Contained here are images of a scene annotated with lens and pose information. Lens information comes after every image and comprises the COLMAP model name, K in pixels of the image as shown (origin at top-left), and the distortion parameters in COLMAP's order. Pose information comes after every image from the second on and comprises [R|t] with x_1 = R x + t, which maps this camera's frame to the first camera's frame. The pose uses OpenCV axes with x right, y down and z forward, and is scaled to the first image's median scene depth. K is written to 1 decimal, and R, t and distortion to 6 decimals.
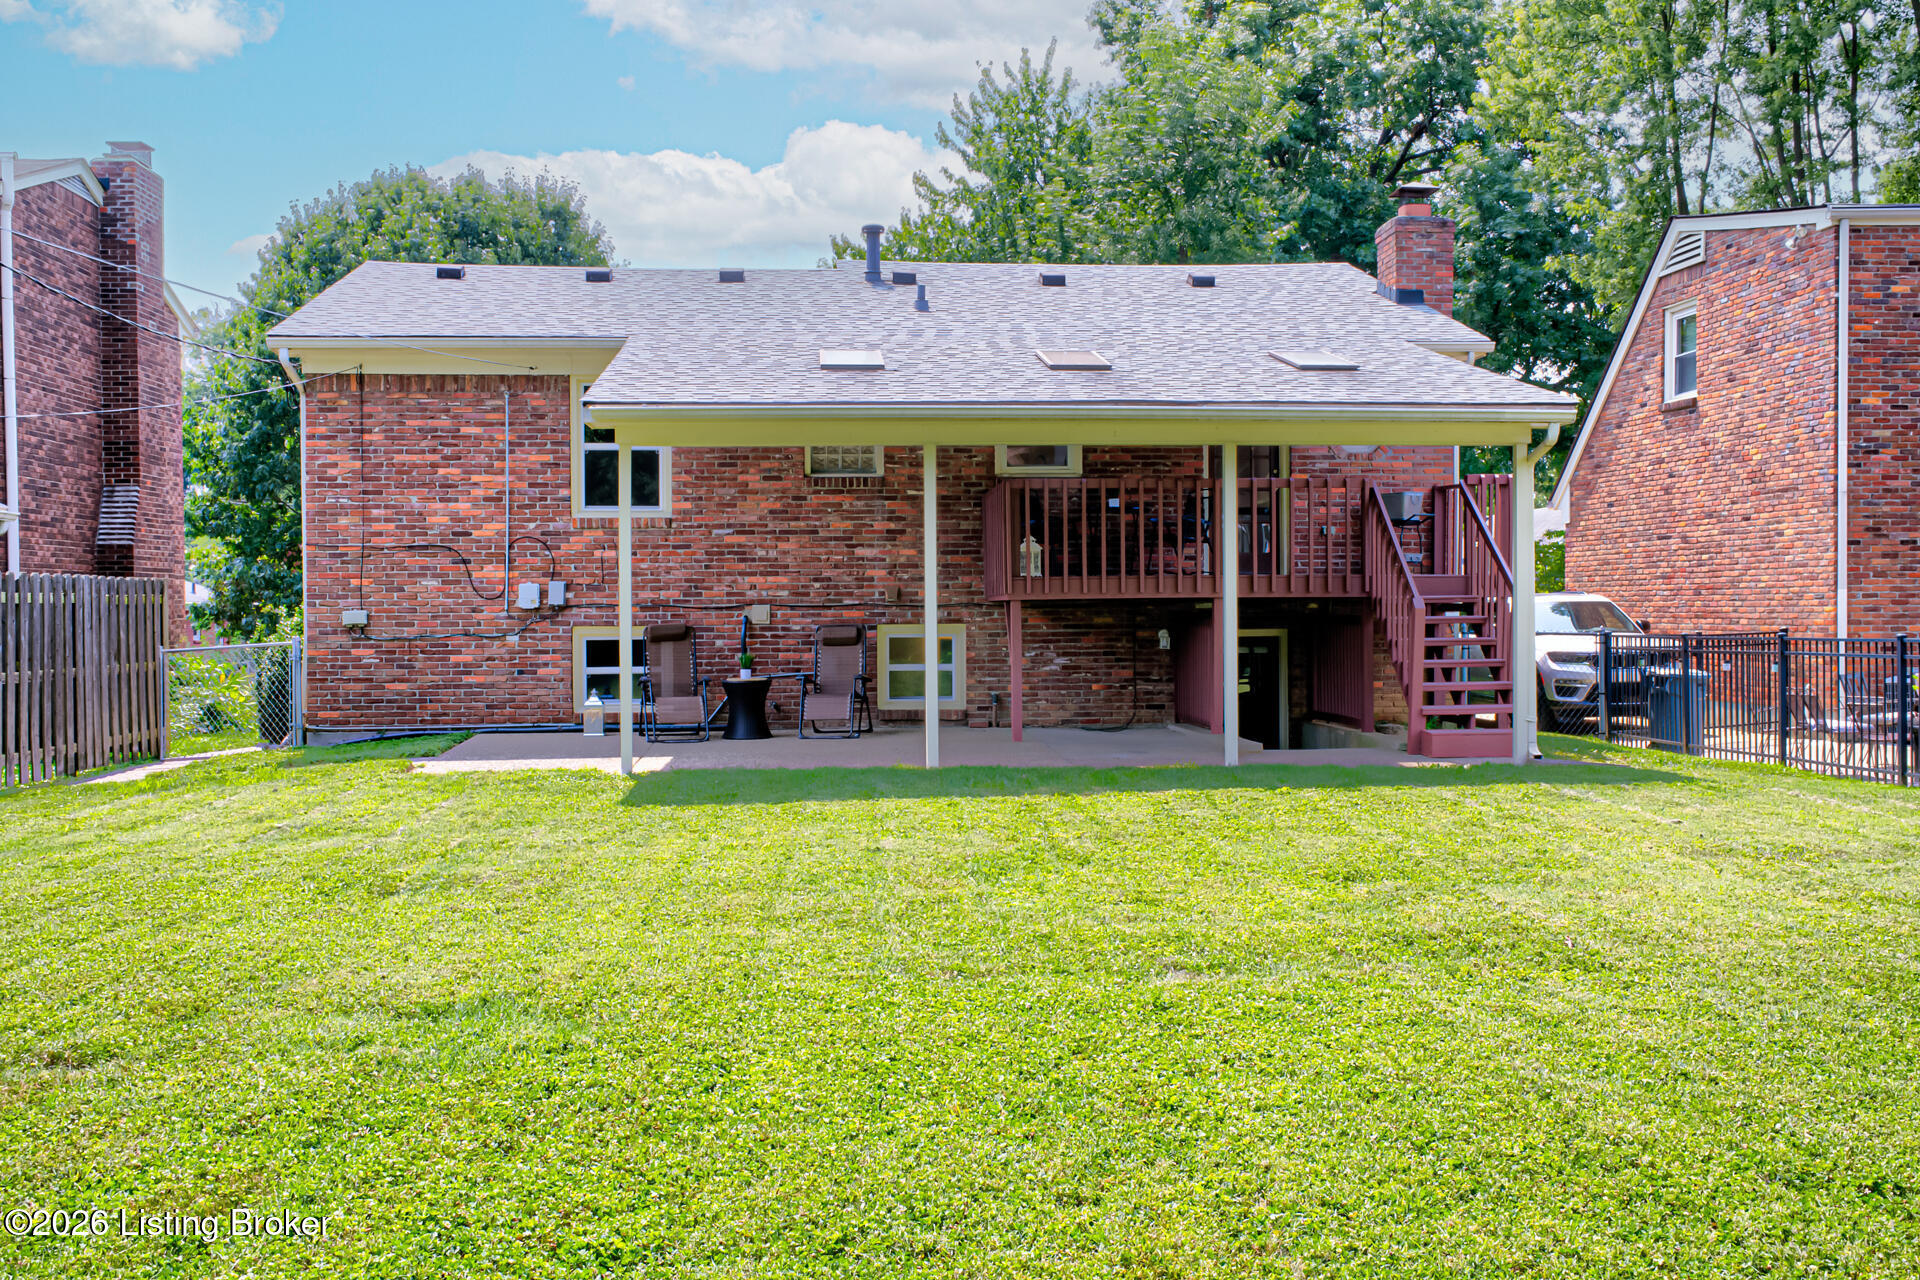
lens RADIAL K [[2019.7, 0, 960.0], [0, 2019.7, 640.0], [0, 0, 1]] dist [0.005409, 0.008979]
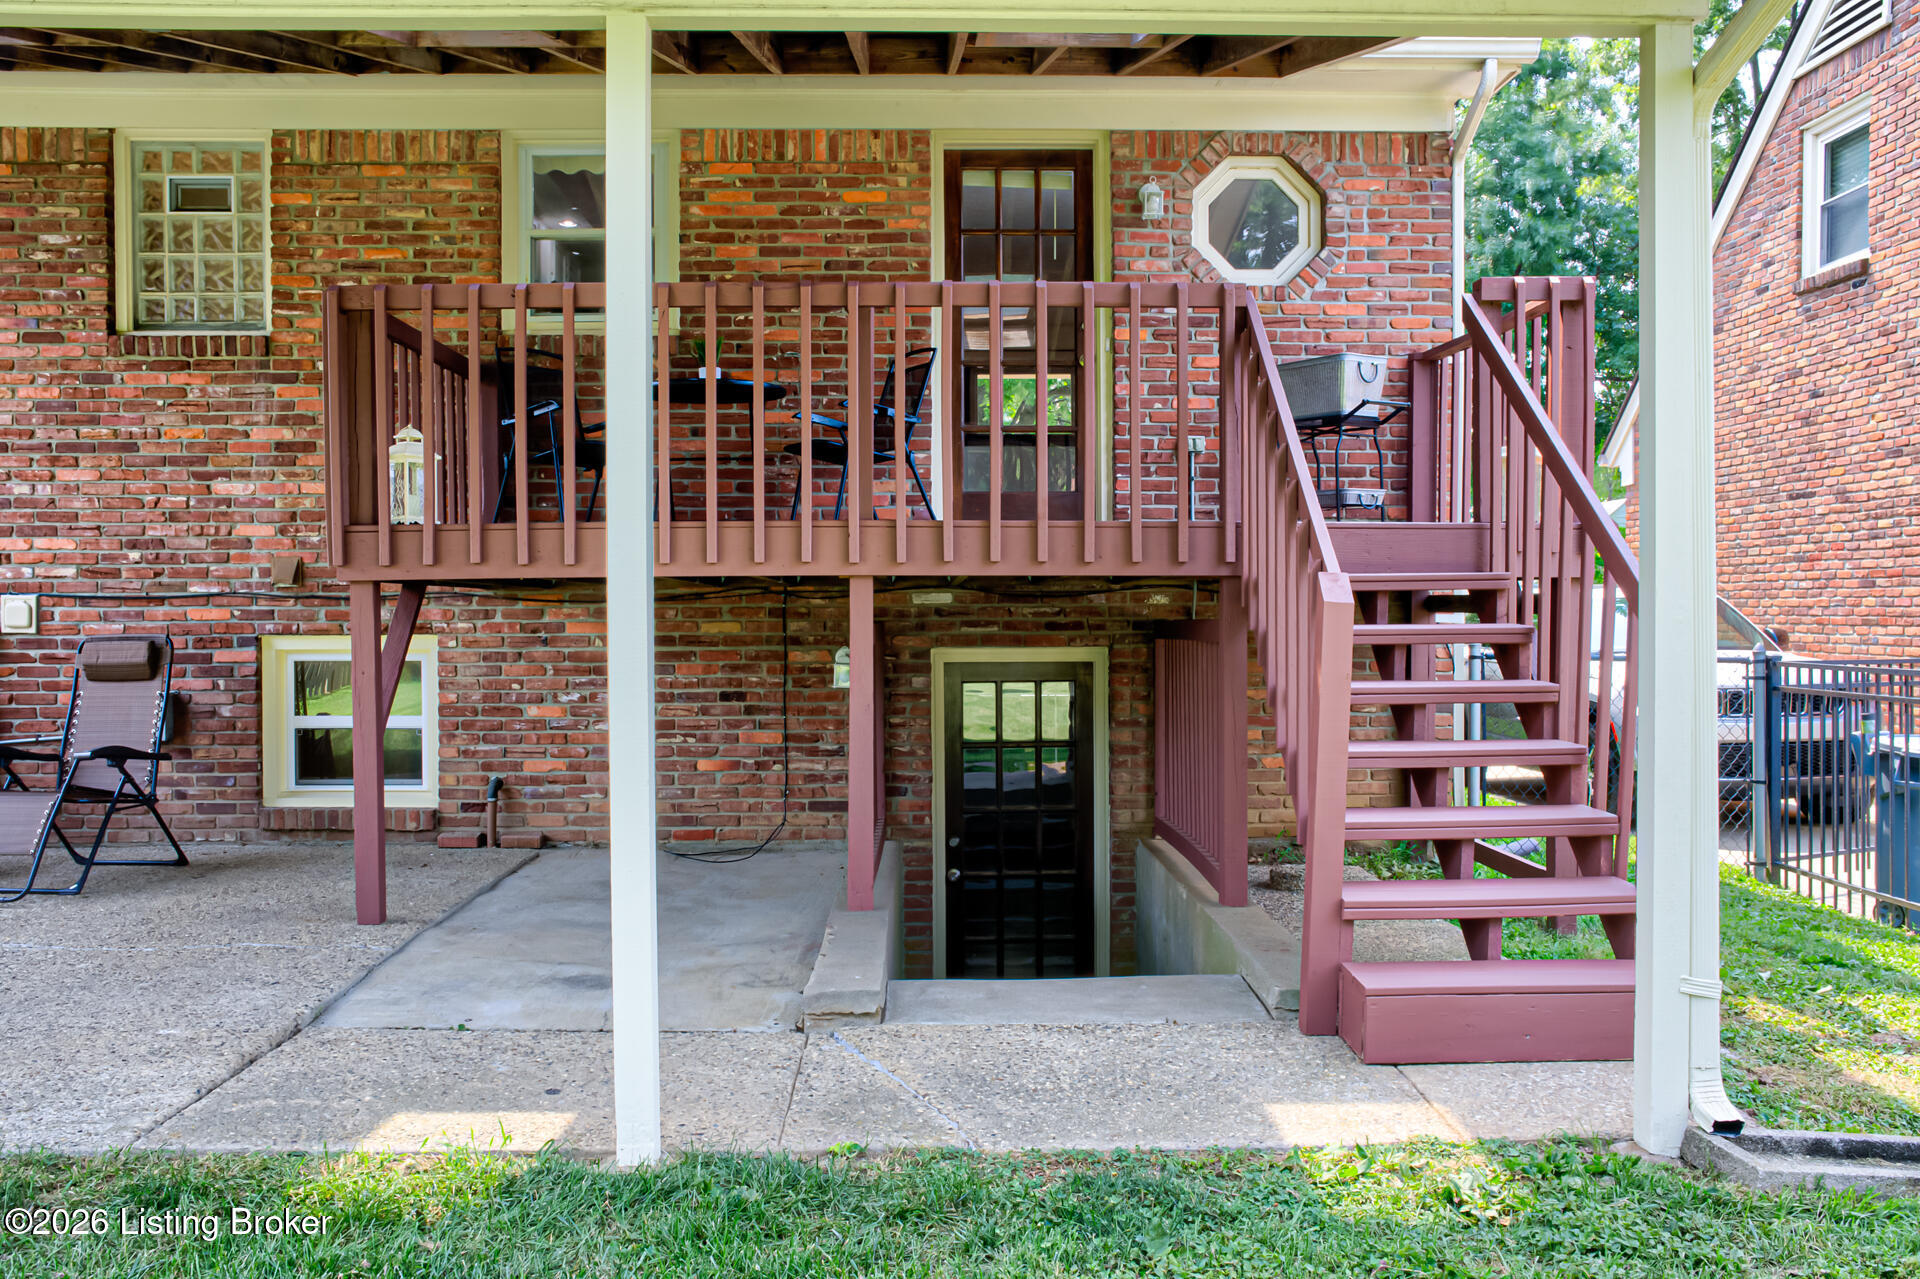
lens RADIAL K [[1601.8, 0, 960.0], [0, 1601.8, 639.5], [0, 0, 1]] dist [-0.050304, 0.077247]
pose [[0.997624, 0.004492, -0.068746, 0.156612], [-0.004259, 0.999985, 0.003534, -0.008794], [0.068761, -0.003233, 0.997628, 0.625181]]
